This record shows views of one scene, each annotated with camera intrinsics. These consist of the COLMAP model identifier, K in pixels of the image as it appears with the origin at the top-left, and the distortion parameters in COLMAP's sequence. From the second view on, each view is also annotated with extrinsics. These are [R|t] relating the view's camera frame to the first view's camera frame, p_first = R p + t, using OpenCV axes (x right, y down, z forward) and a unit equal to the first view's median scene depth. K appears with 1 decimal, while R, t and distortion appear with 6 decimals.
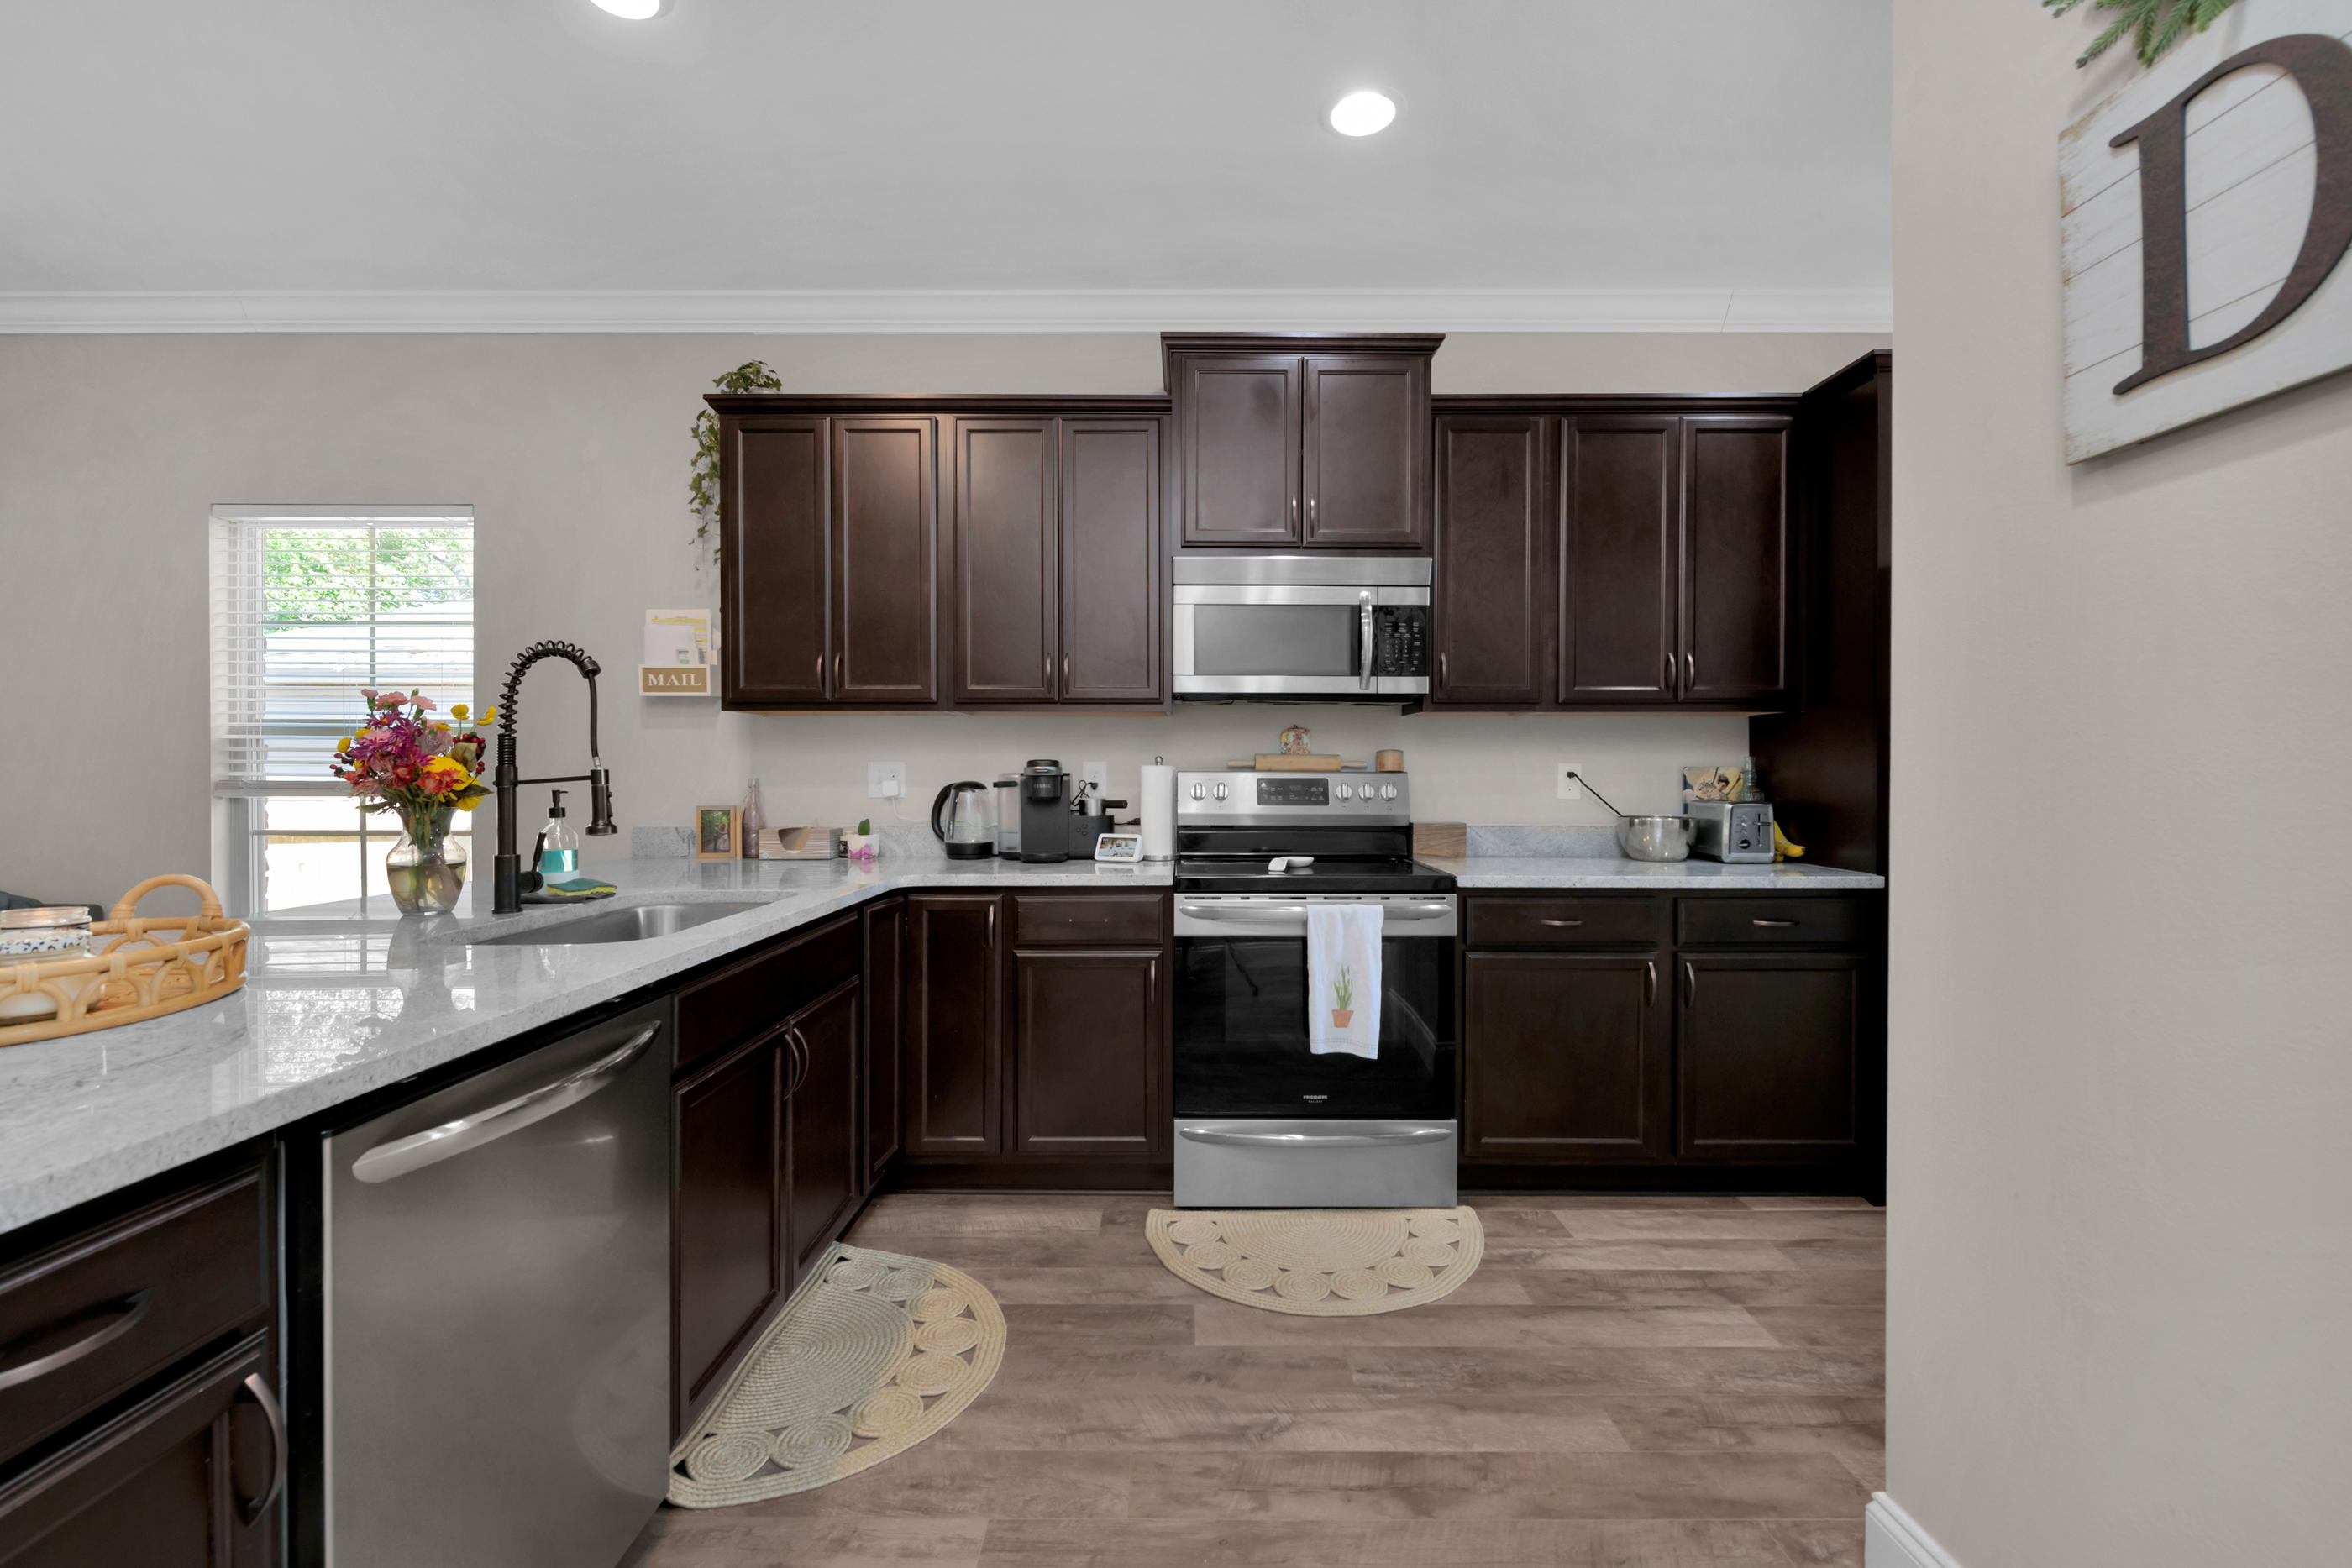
lens RADIAL K [[978.9, 0, 1178.3], [0, 978.9, 775.0], [0, 0, 1]] dist [0.002283, -0.000051]
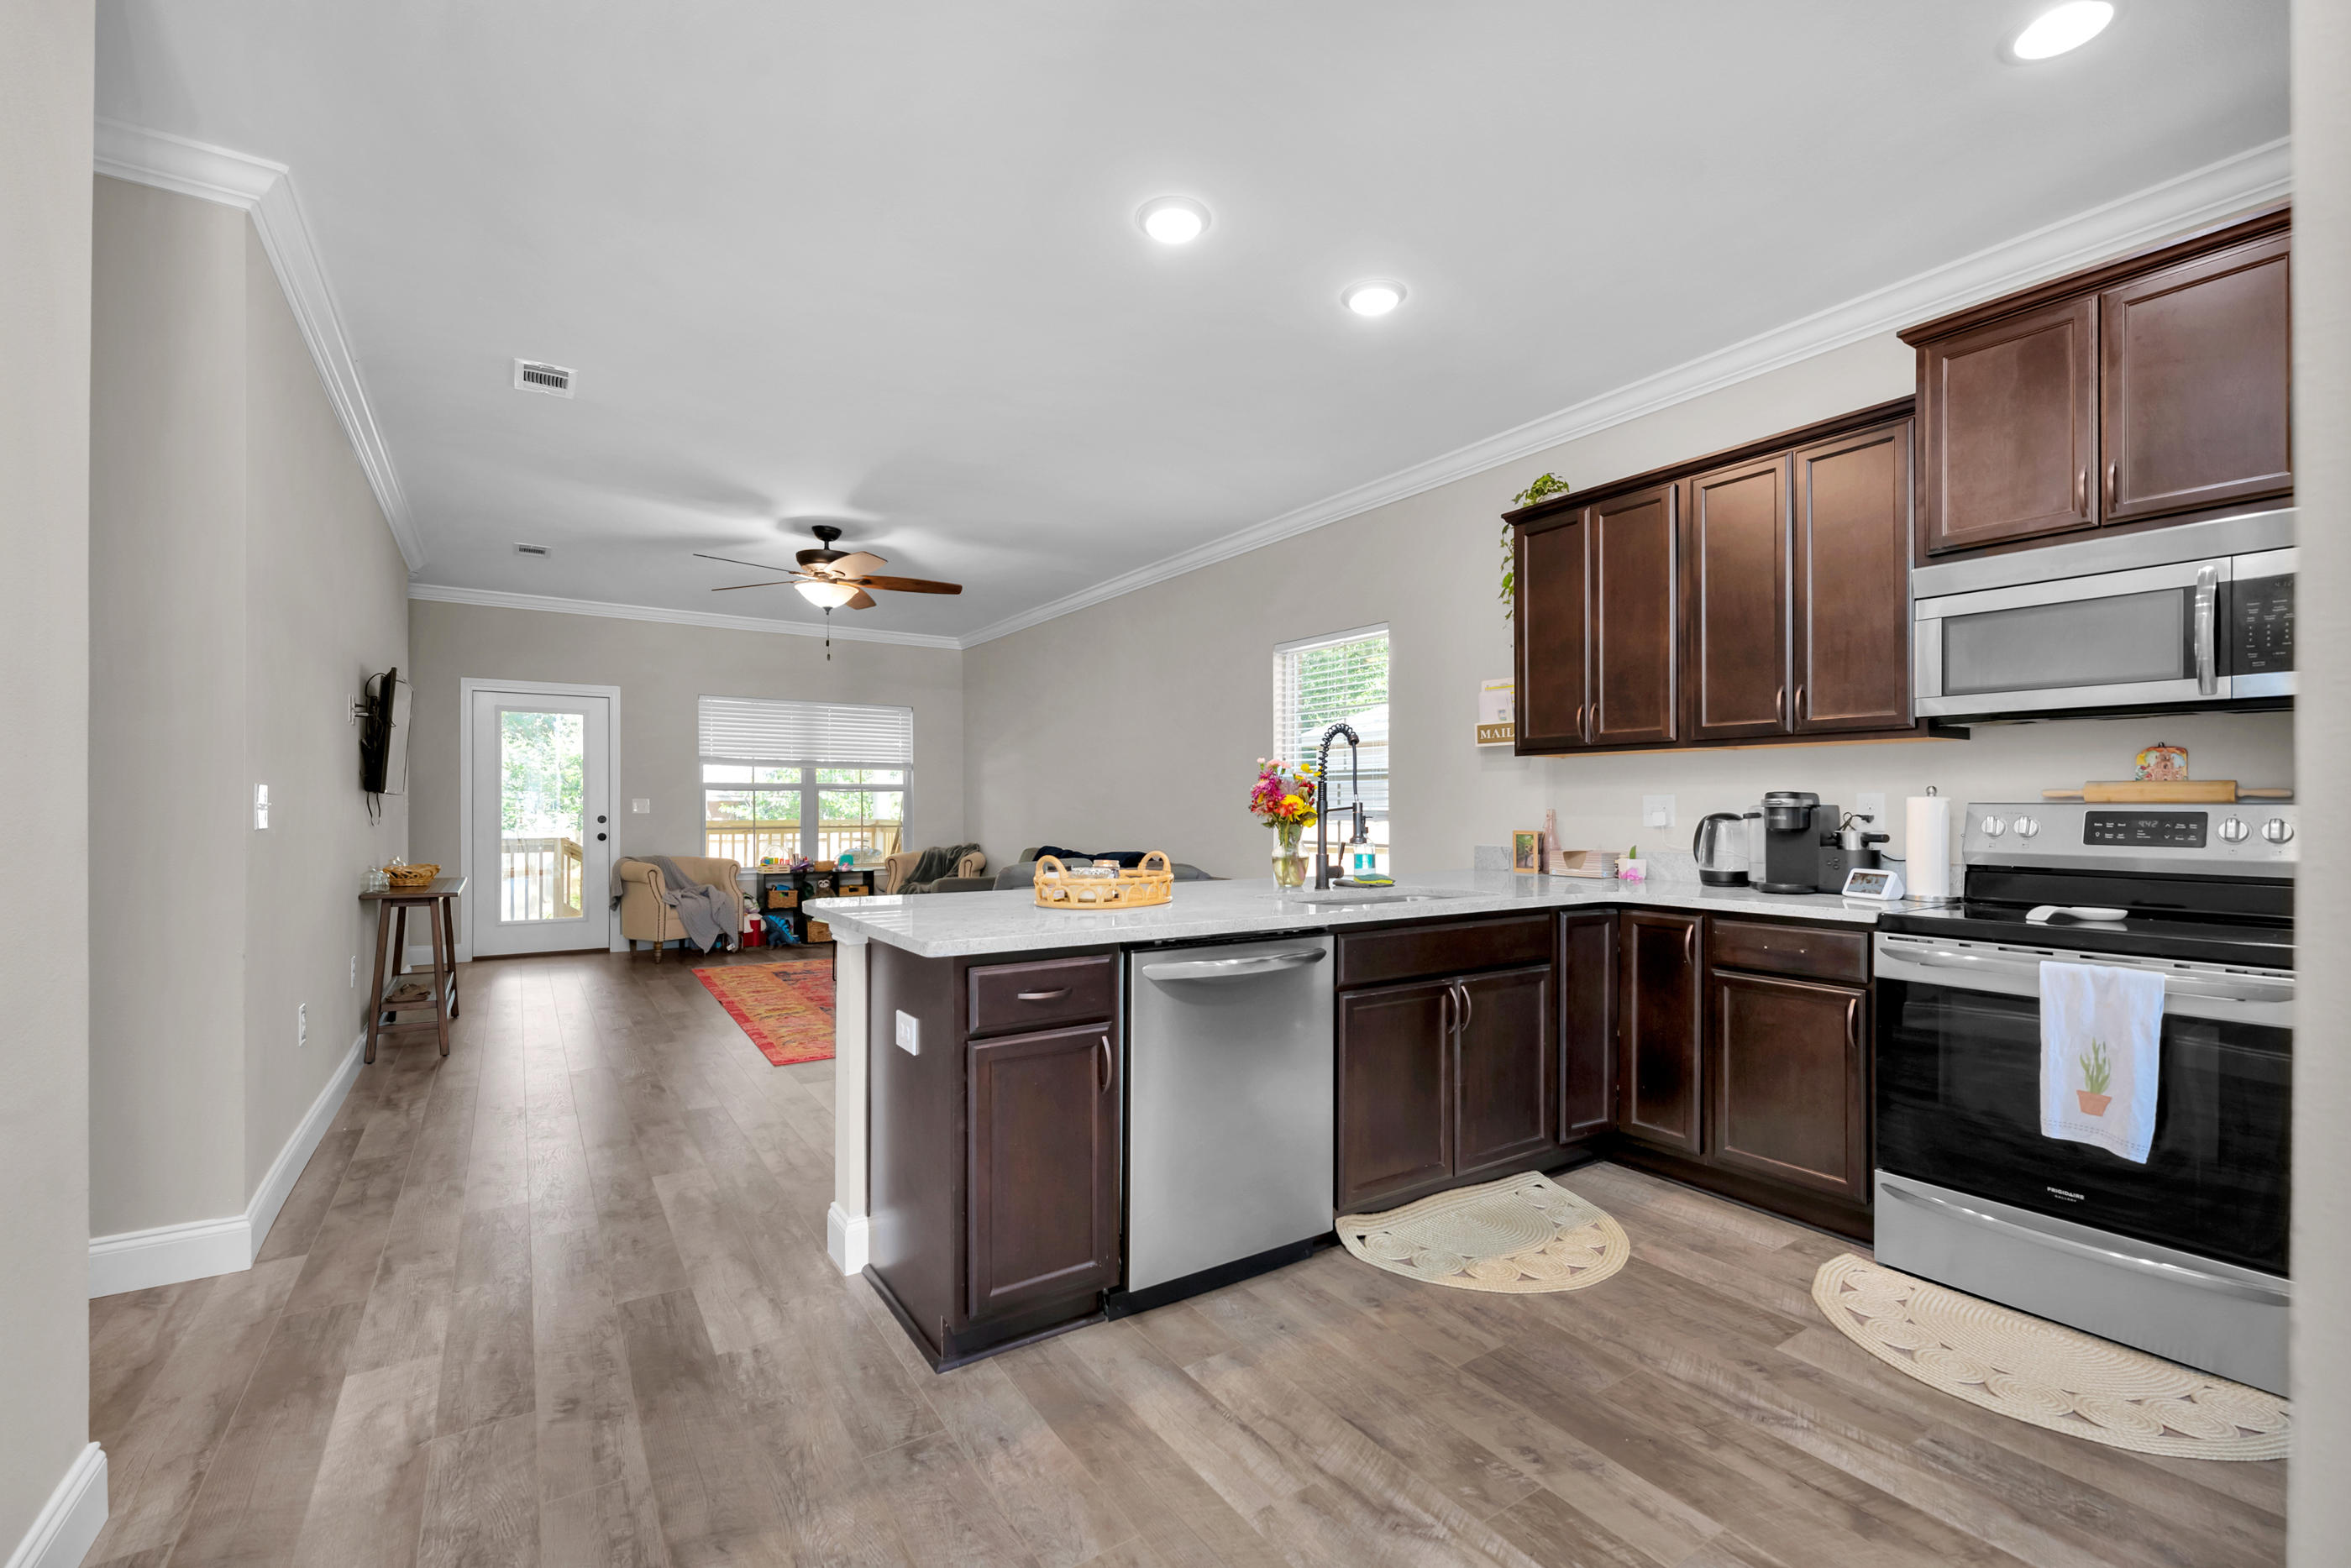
lens RADIAL K [[1025.8, 0, 1207.7], [0, 1025.8, 797.2], [0, 0, 1]] dist [-0.000774, -0.000235]
pose [[0.565789, -0.006539, -0.824524, 0.451266], [-0.001981, 0.999955, -0.009289, 0.001135], [0.824548, 0.006889, 0.565750, -0.099847]]
